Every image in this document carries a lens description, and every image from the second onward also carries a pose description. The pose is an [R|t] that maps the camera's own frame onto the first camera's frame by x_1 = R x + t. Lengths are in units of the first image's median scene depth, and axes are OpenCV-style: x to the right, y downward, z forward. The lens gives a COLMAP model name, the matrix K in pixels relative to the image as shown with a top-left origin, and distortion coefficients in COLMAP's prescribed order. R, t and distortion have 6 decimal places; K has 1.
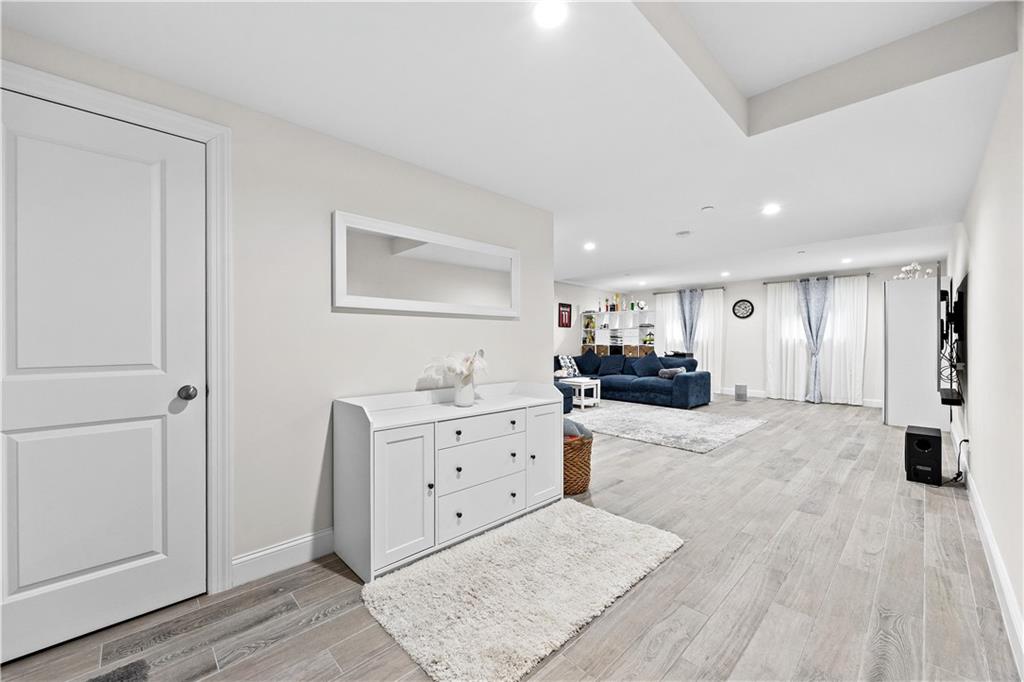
lens RADIAL K [[394.6, 0, 507.6], [0, 394.6, 344.4], [0, 0, 1]] dist [0.000354, 0.000766]
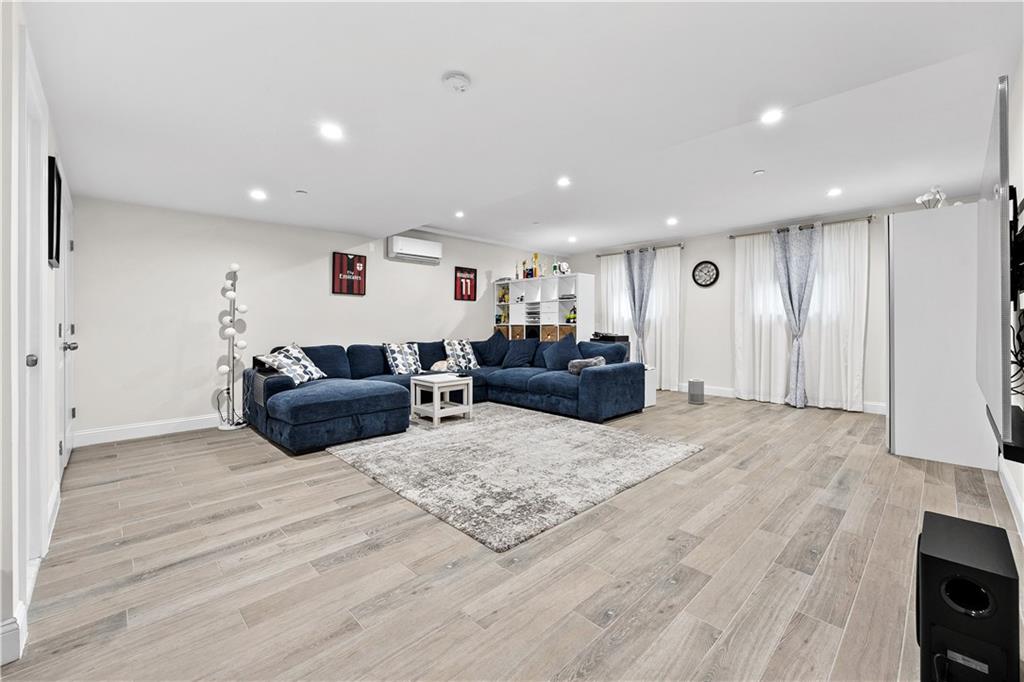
lens RADIAL K [[422.8, 0, 524.8], [0, 422.8, 325.0], [0, 0, 1]] dist [-0.002884, -0.000215]
pose [[0.999562, -0.003617, 0.029359, 0.272117], [0.003741, 0.999984, -0.004169, 0.005933], [-0.029343, 0.004277, 0.999560, 0.266584]]
